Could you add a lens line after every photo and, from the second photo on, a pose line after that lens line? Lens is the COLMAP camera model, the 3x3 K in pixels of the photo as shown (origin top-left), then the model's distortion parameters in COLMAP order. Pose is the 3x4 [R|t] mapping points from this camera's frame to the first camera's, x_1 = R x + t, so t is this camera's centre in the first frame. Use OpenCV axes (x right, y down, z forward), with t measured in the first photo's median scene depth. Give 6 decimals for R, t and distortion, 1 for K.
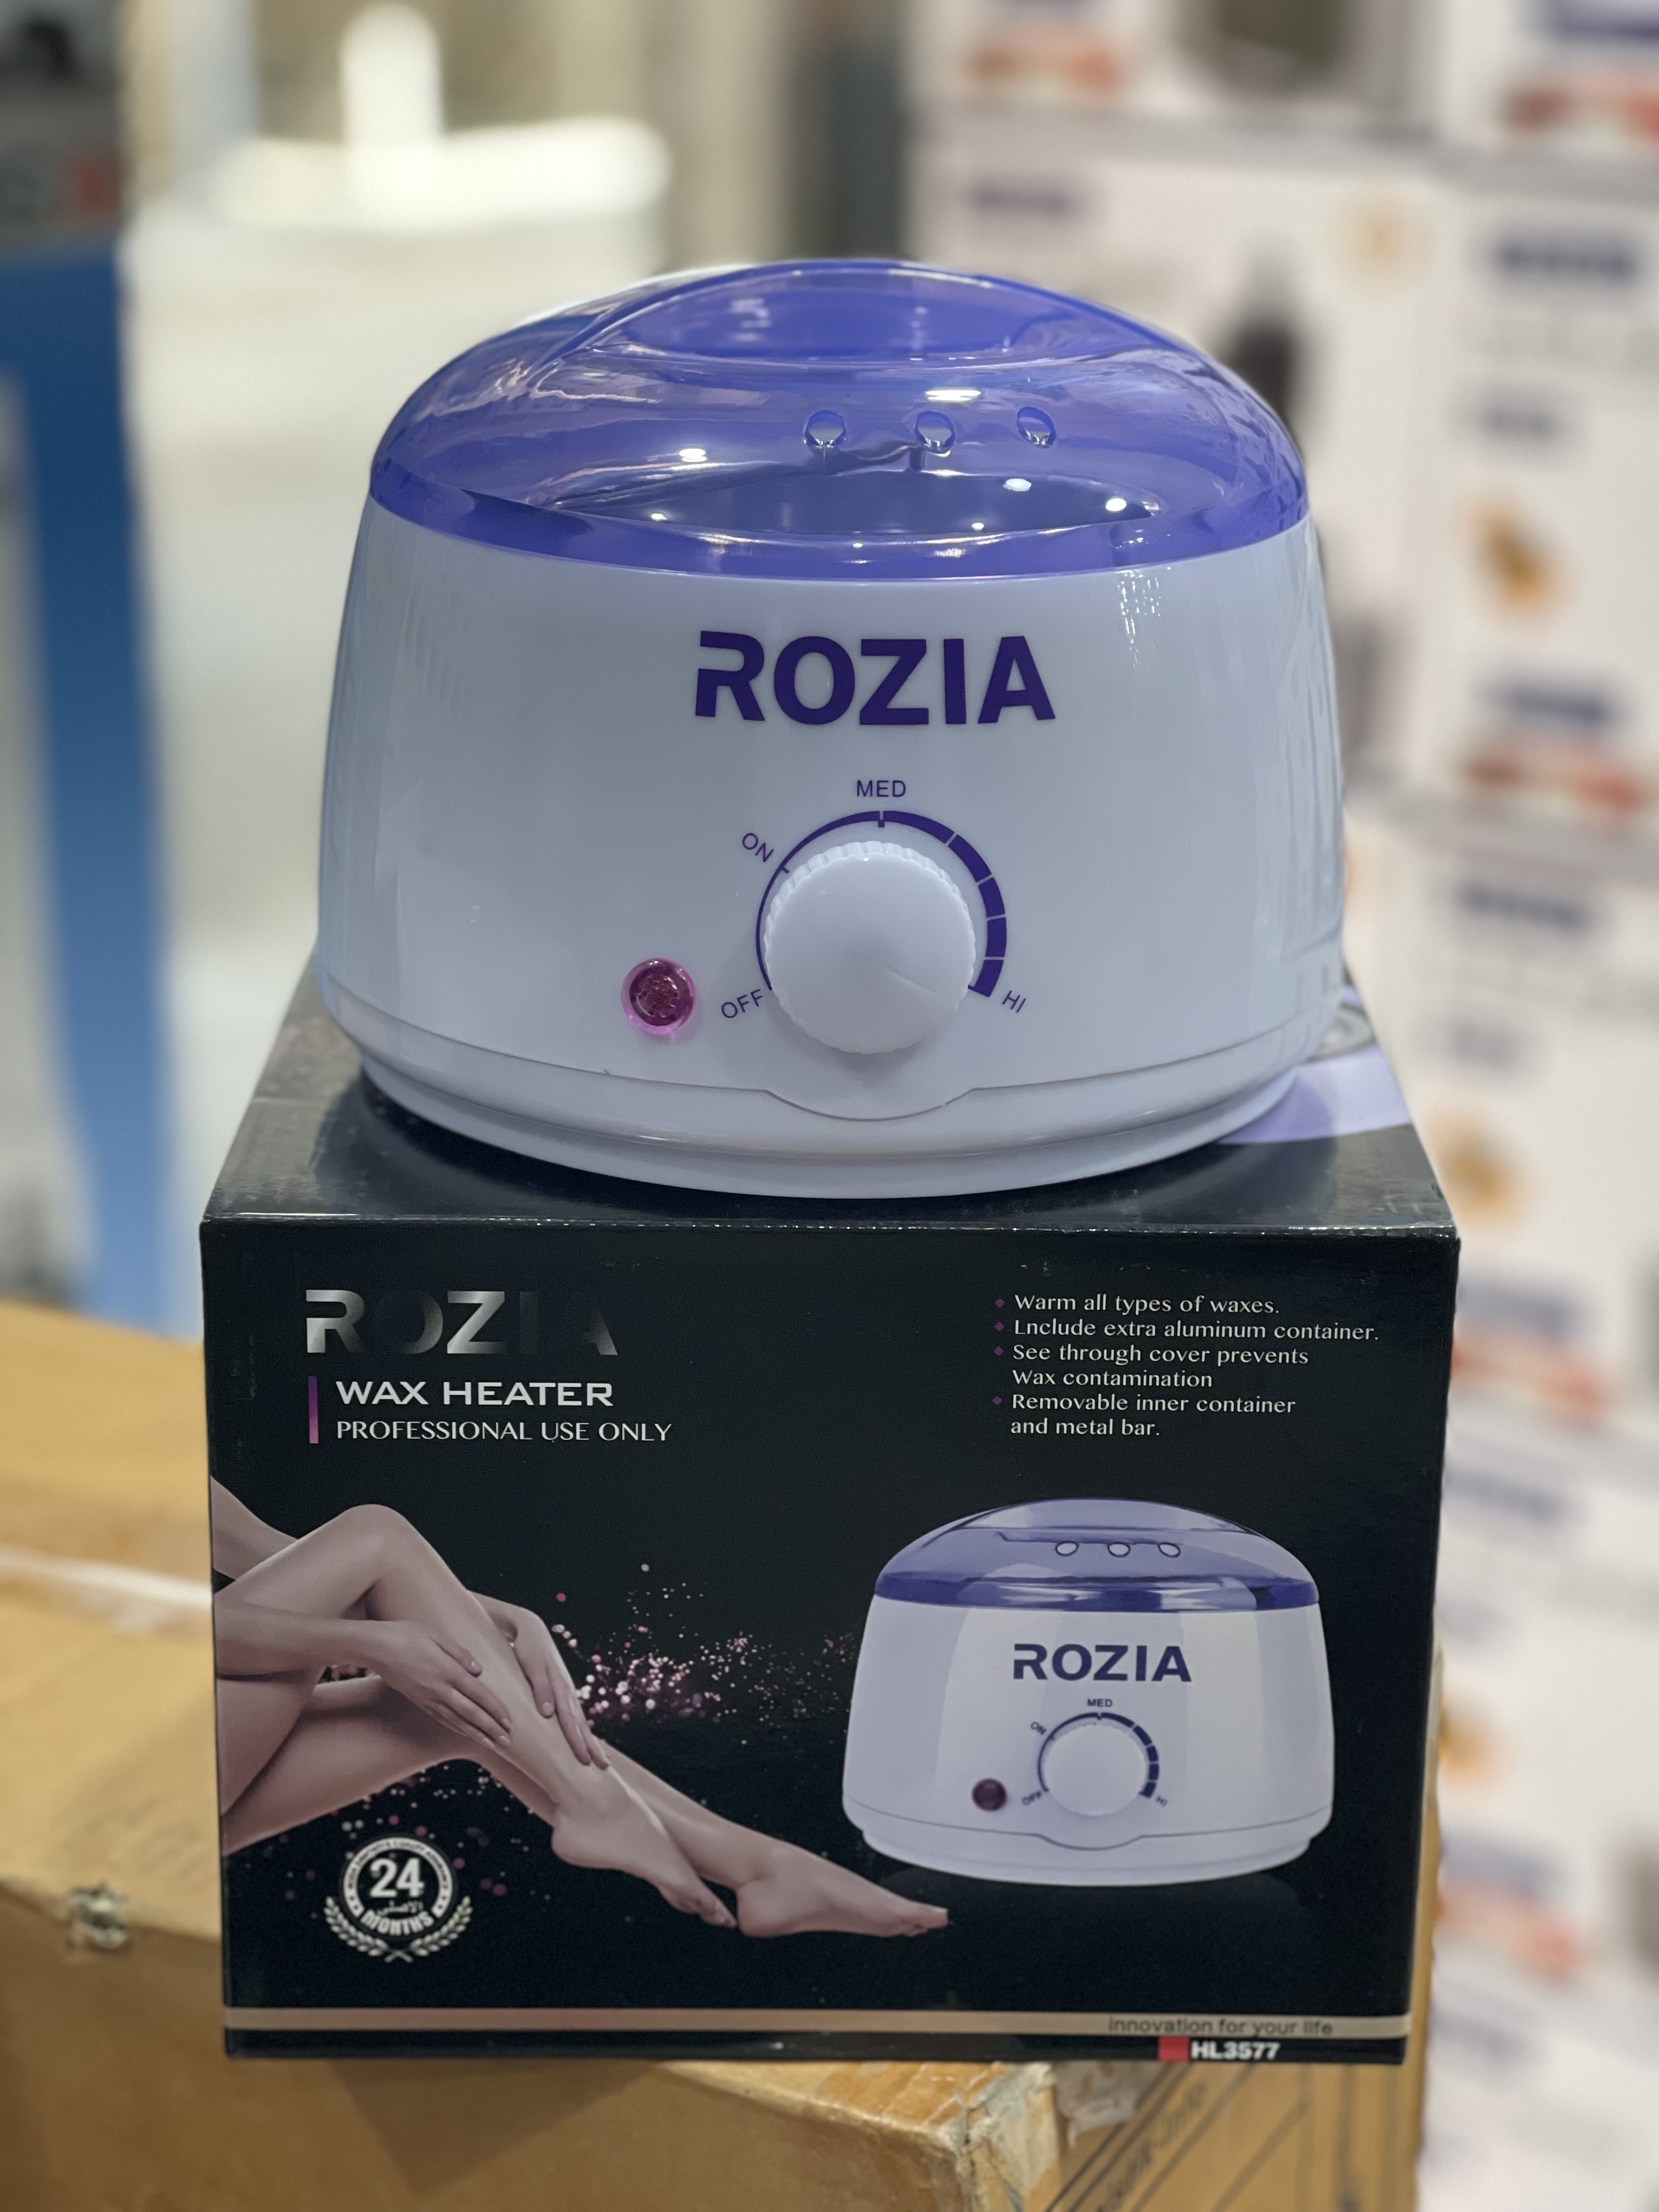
lens RADIAL K [[4133.4, 0, 903.1], [0, 4133.4, 1112.4], [0, 0, 1]] dist [0.175599, 0.000000]
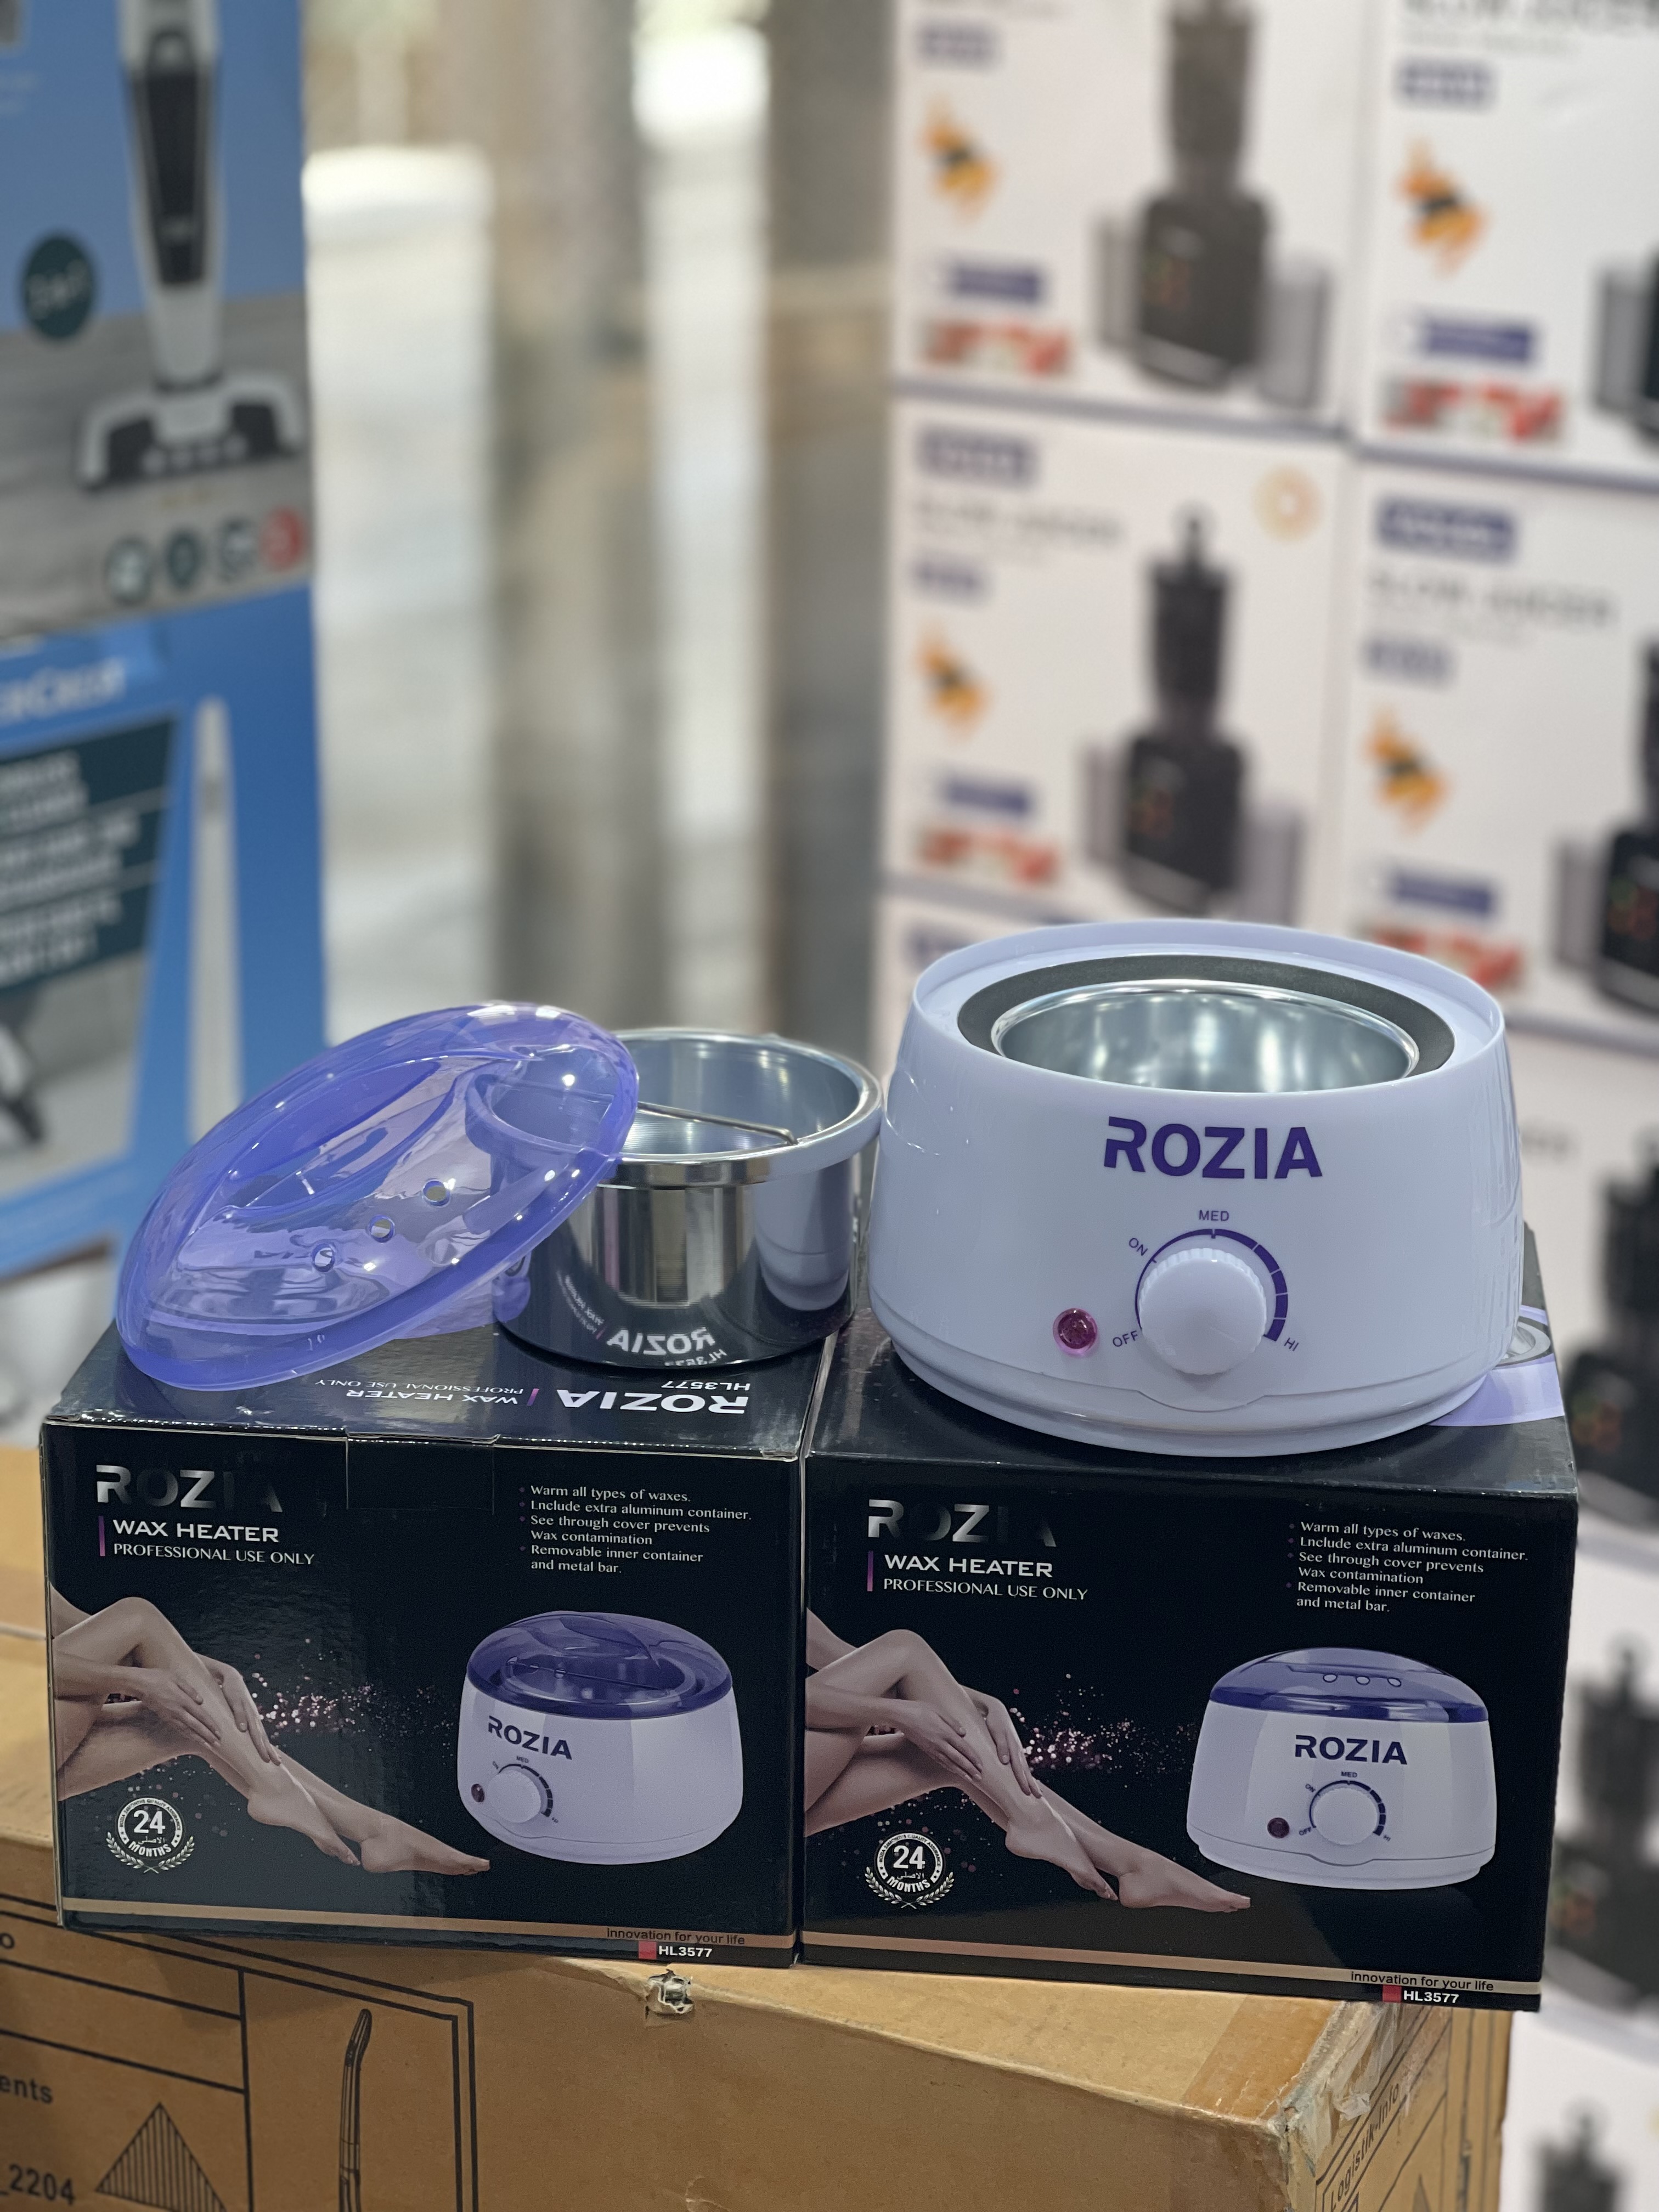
lens RADIAL K [[4133.4, 0, 889.9], [0, 4133.4, 1135.2], [0, 0, 1]] dist [0.175599, 0.000000]
pose [[0.994422, 0.035378, -0.099362, 0.022218], [-0.034681, 0.999360, 0.008732, -0.113244], [0.099607, -0.005238, 0.995013, -0.620014]]
